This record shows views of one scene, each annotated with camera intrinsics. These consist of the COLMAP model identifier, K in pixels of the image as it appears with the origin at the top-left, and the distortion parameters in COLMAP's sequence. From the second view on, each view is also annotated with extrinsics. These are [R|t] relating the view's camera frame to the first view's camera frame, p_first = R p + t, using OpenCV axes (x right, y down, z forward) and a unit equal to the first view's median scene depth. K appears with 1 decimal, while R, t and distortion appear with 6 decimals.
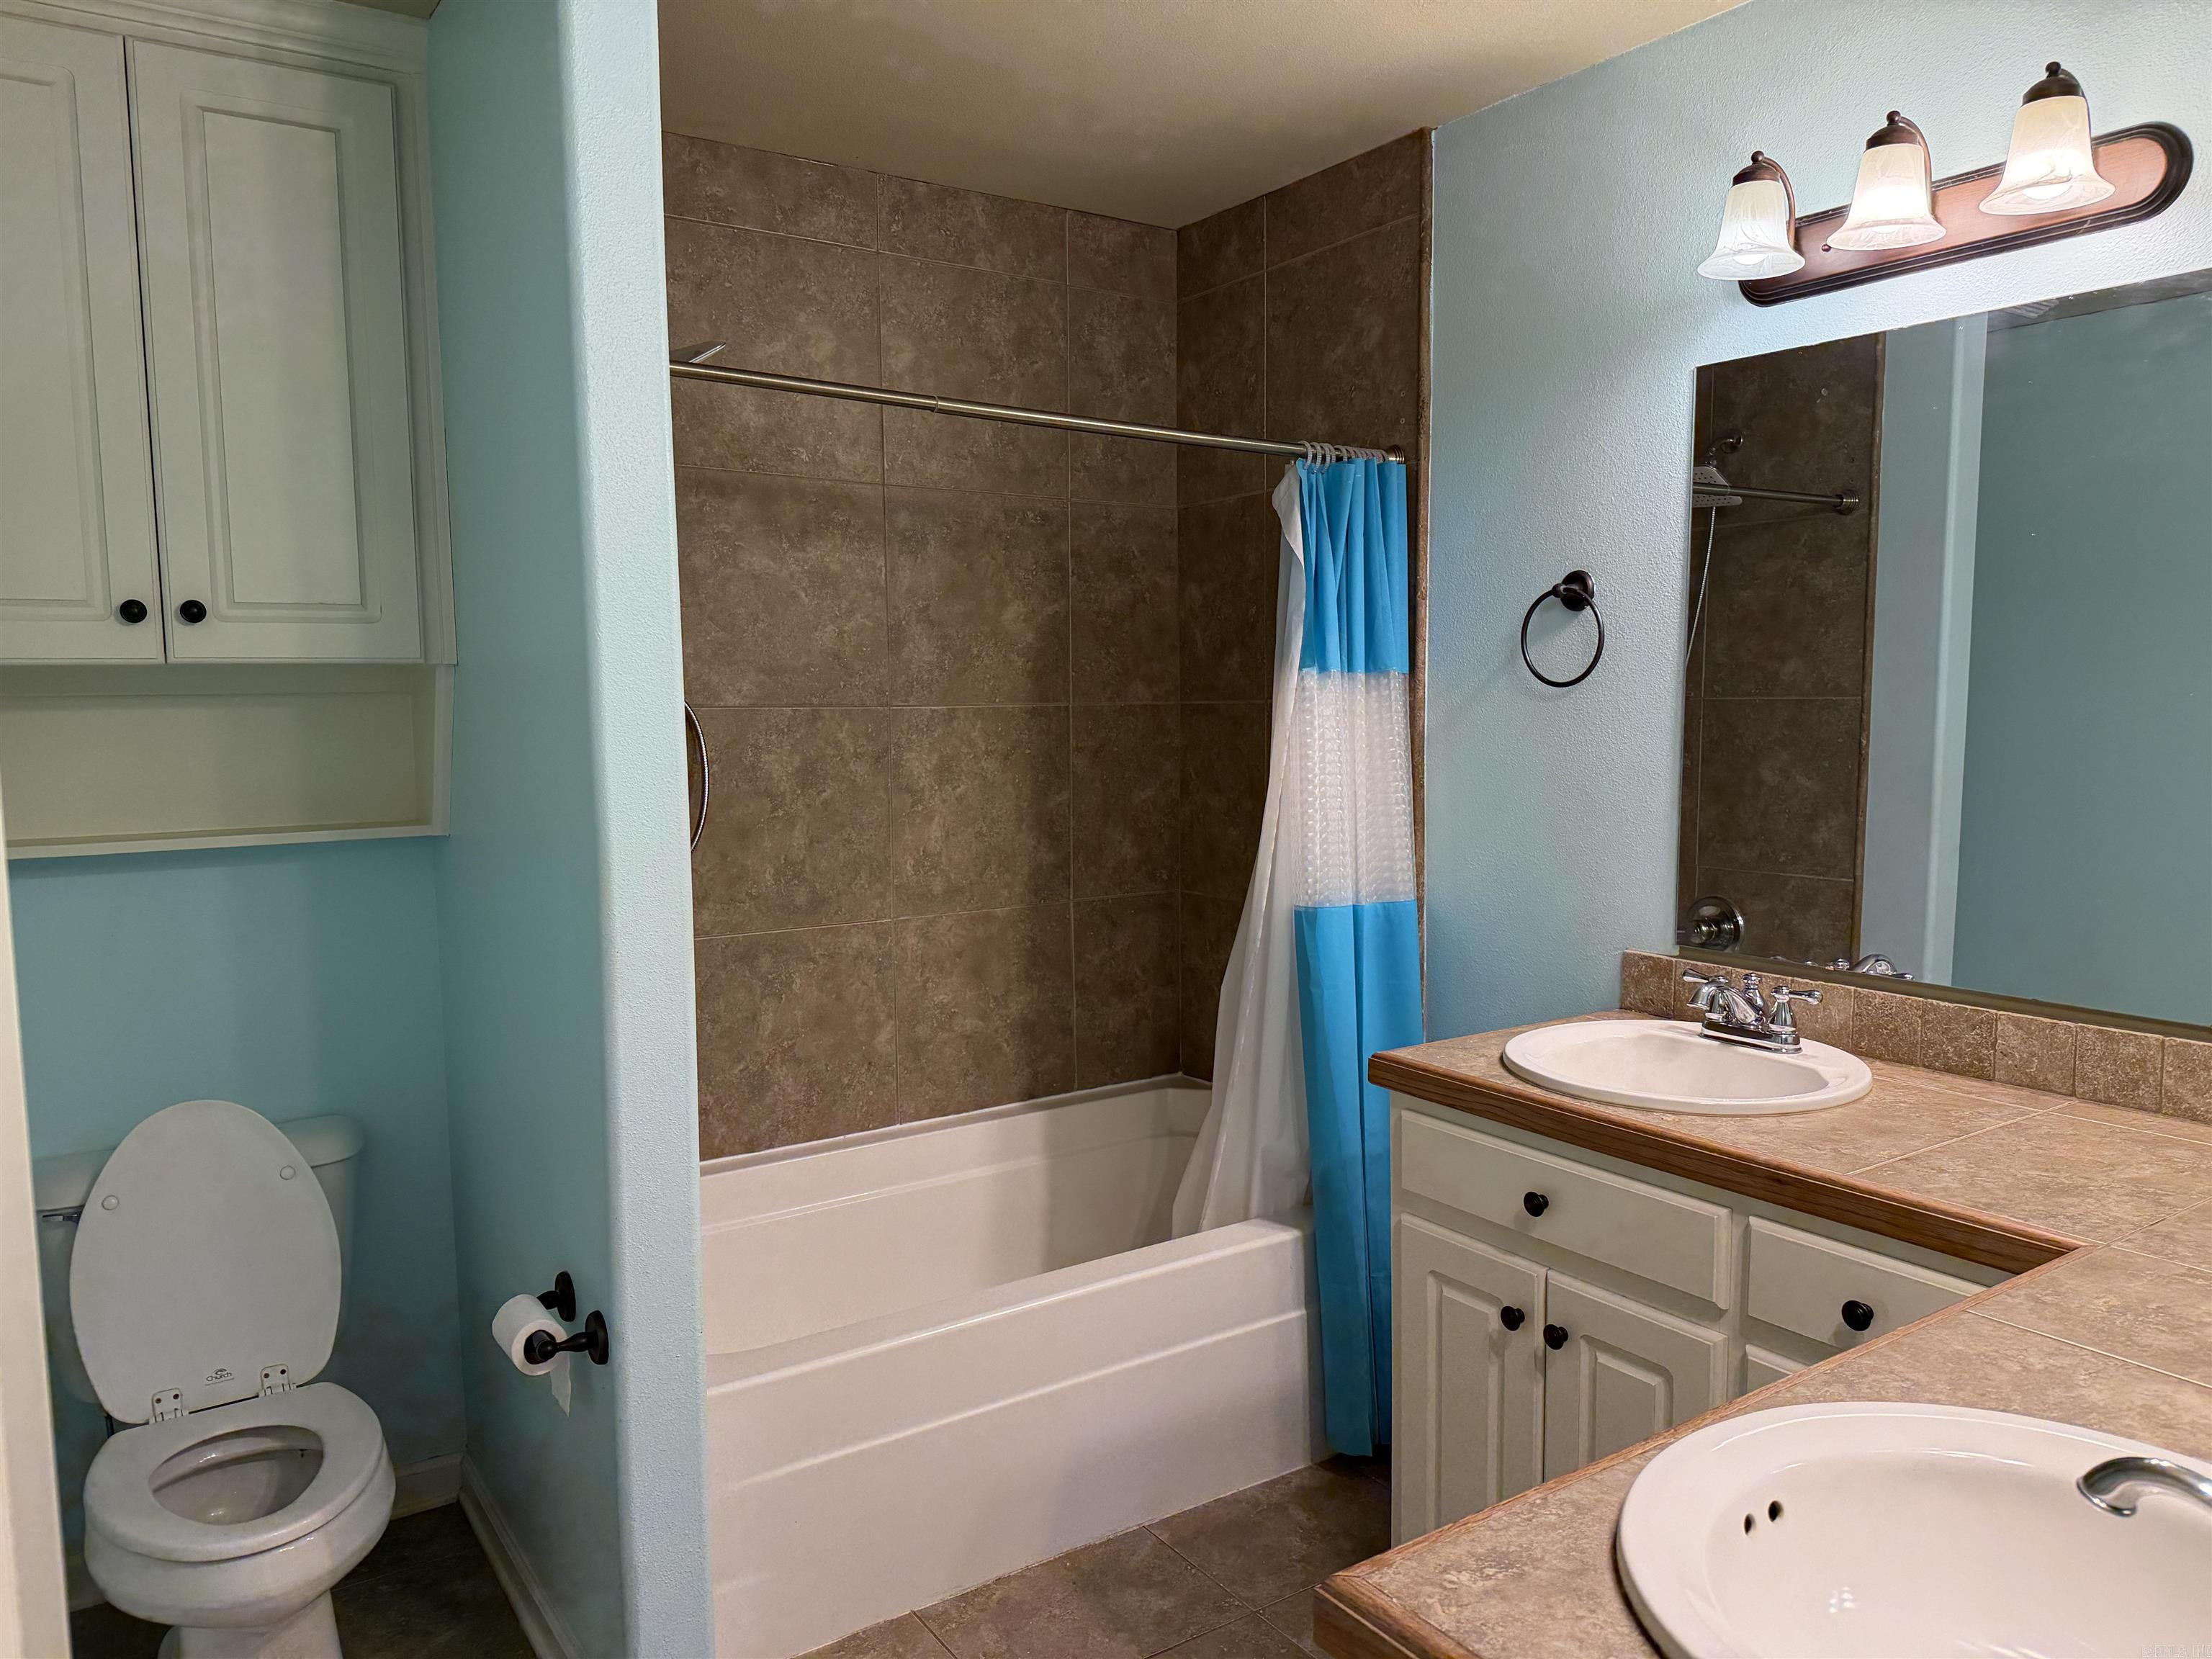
lens RADIAL K [[1546.3, 0, 1089.1], [0, 1546.3, 828.8], [0, 0, 1]] dist [0.093240, -0.118631]
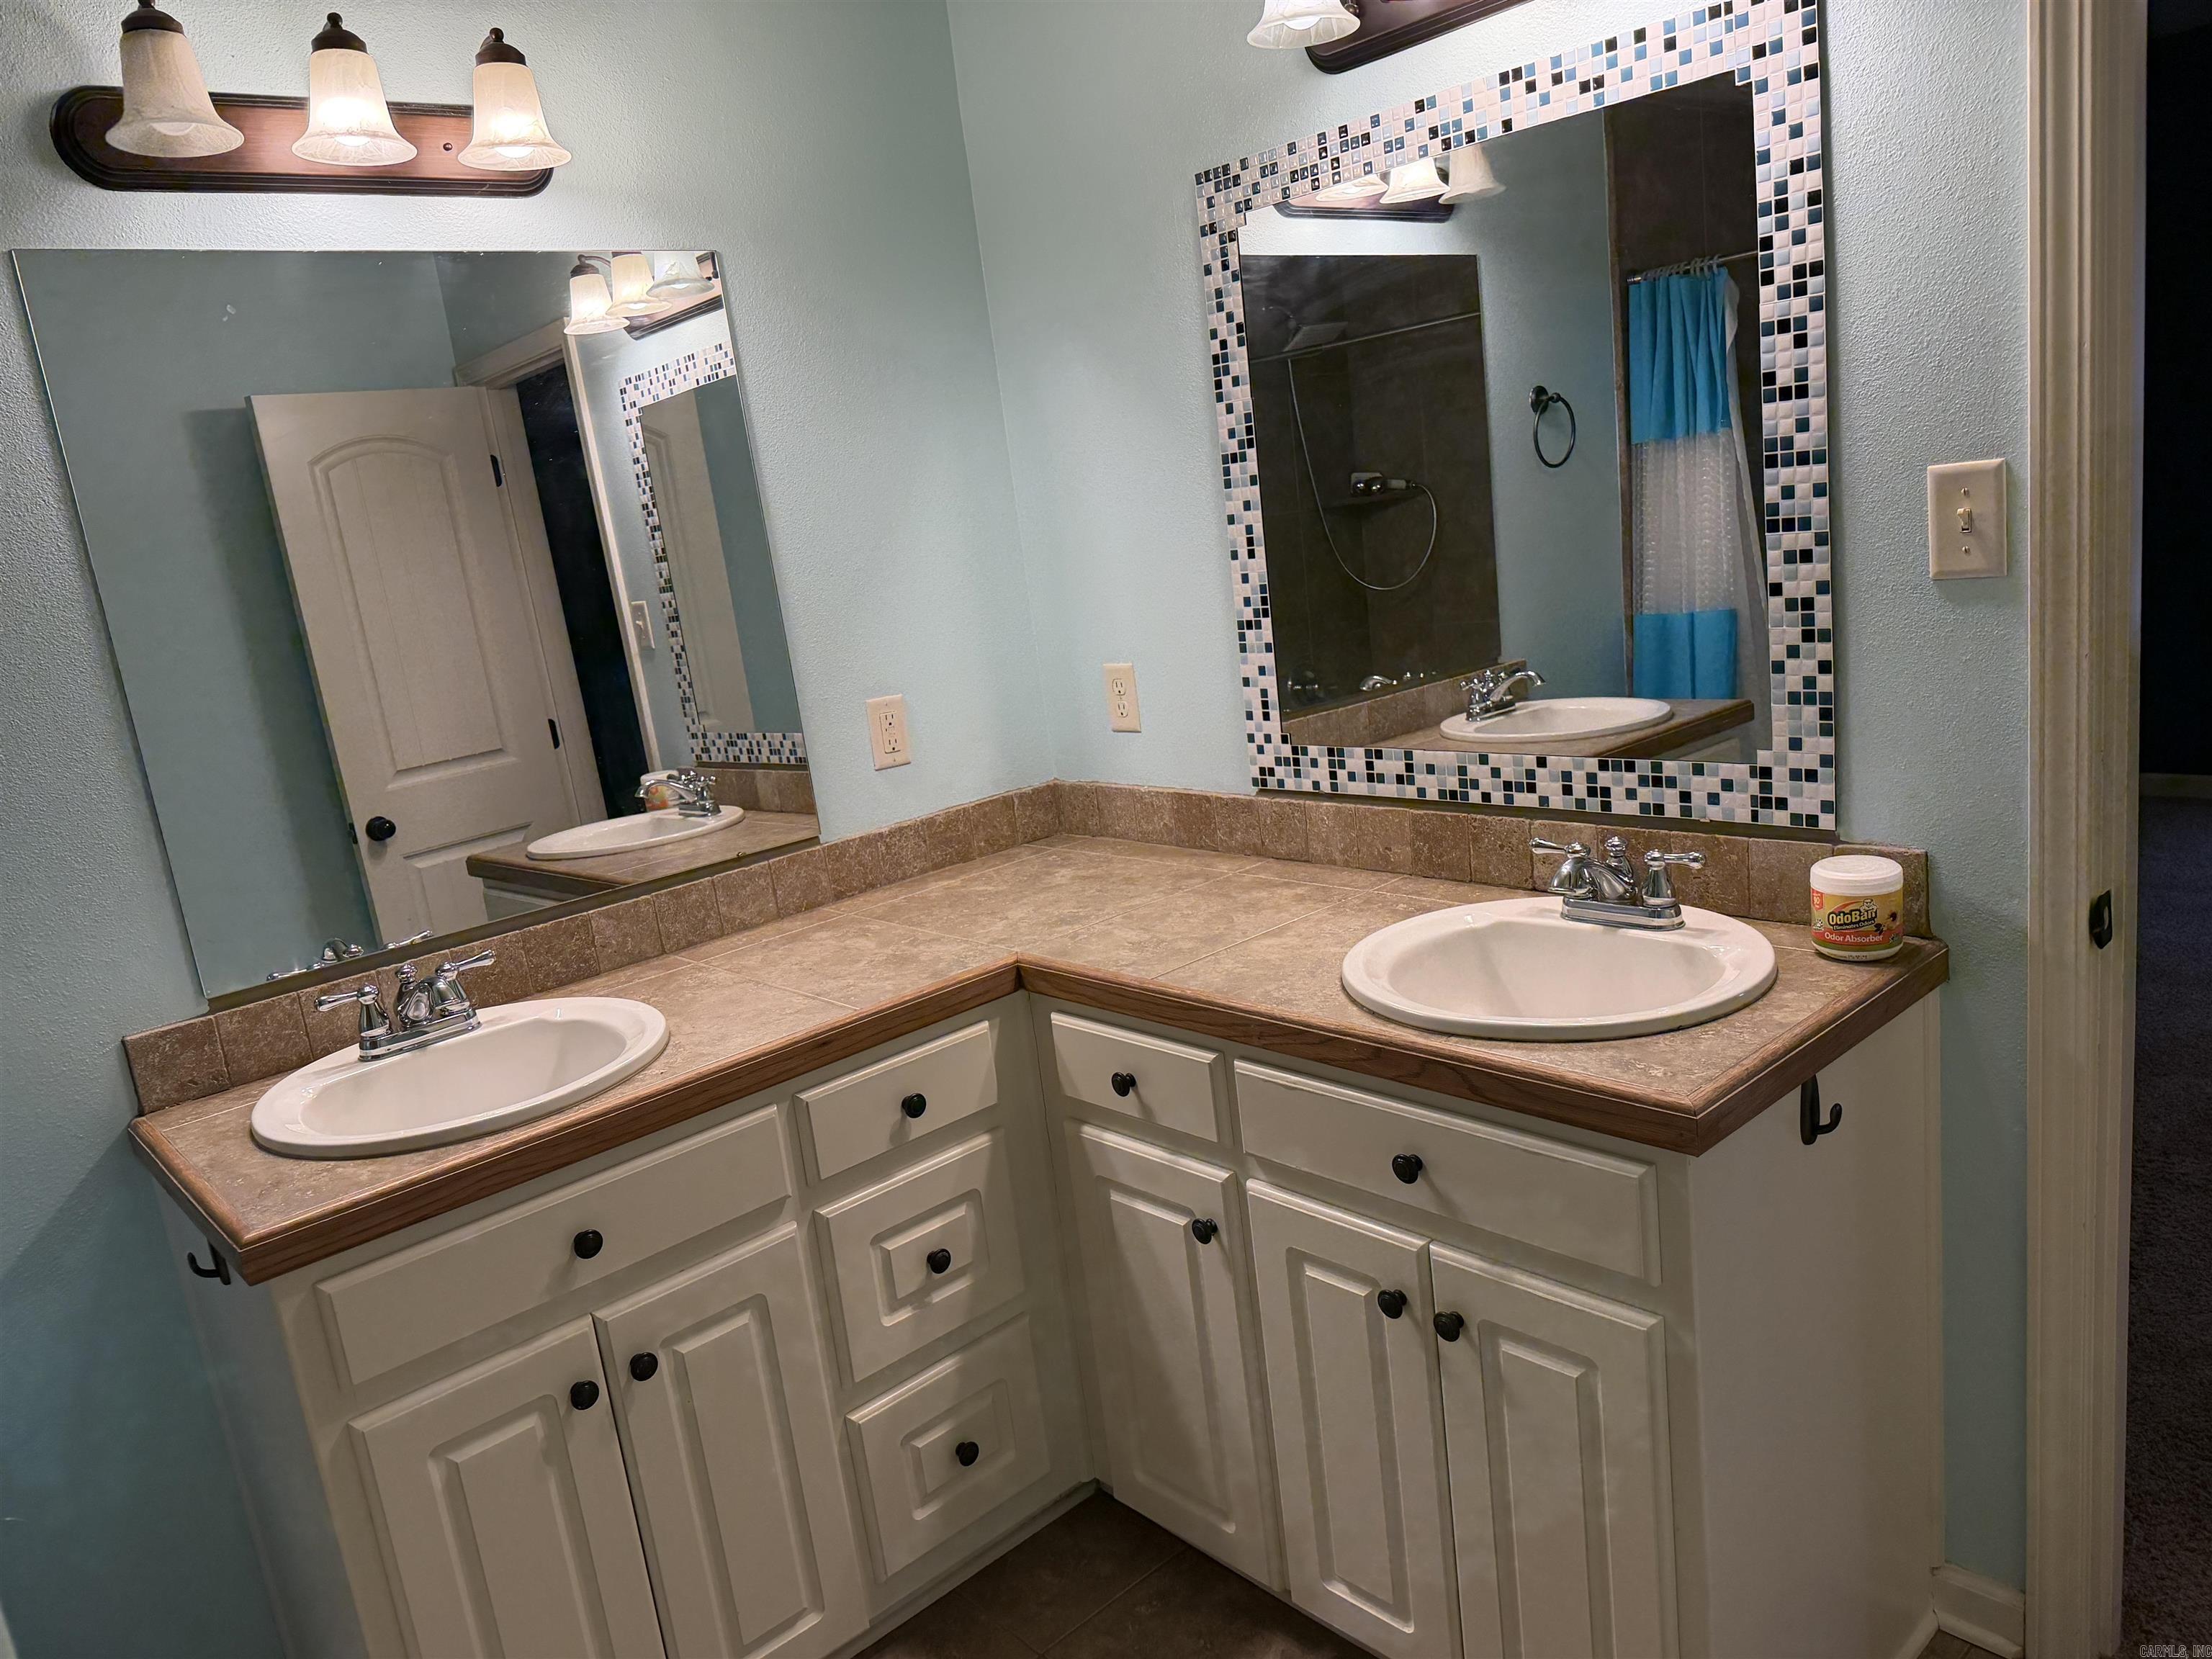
lens RADIAL K [[1546.3, 0, 1083.4], [0, 1546.3, 821.0], [0, 0, 1]] dist [0.093240, -0.118631]
pose [[-0.139685, -0.165008, 0.976350, -0.554571], [0.217346, 0.956862, 0.192810, -0.084394], [-0.966048, 0.239139, -0.097795, 0.799827]]
